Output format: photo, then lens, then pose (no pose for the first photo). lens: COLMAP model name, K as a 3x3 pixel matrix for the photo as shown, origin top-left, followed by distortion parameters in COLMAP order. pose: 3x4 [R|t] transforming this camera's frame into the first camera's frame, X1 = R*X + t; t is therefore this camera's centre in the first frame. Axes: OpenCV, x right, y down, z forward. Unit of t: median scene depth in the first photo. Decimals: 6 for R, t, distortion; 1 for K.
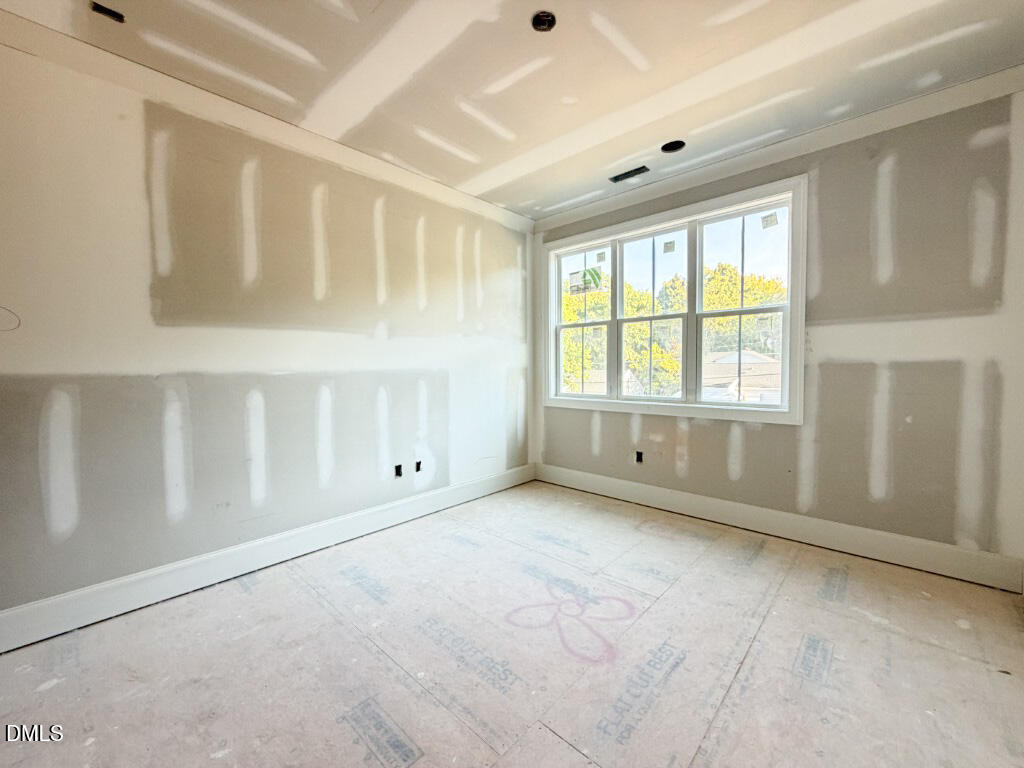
lens RADIAL K [[410.6, 0, 512.9], [0, 410.6, 384.9], [0, 0, 1]] dist [-0.001297, -0.000086]
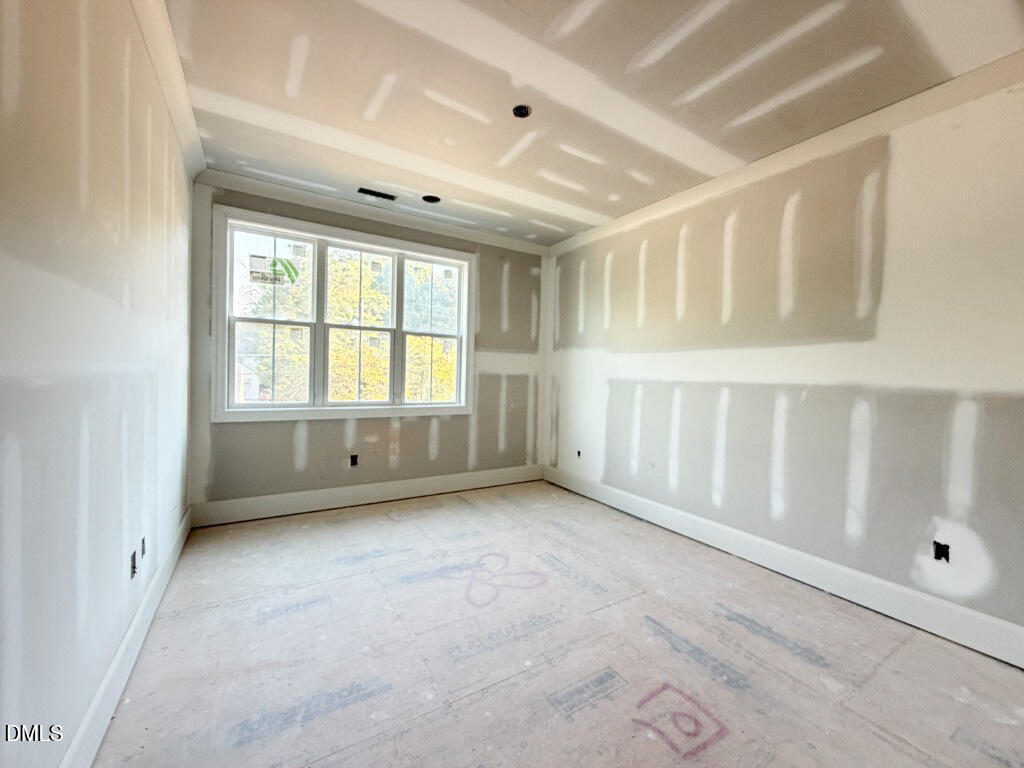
lens RADIAL K [[410.6, 0, 507.8], [0, 410.6, 384.9], [0, 0, 1]] dist [-0.001297, -0.000086]
pose [[0.267162, -0.010288, 0.963597, -0.742427], [0.015889, 0.999854, 0.006270, -0.019171], [-0.963521, 0.013635, 0.267287, 0.440468]]
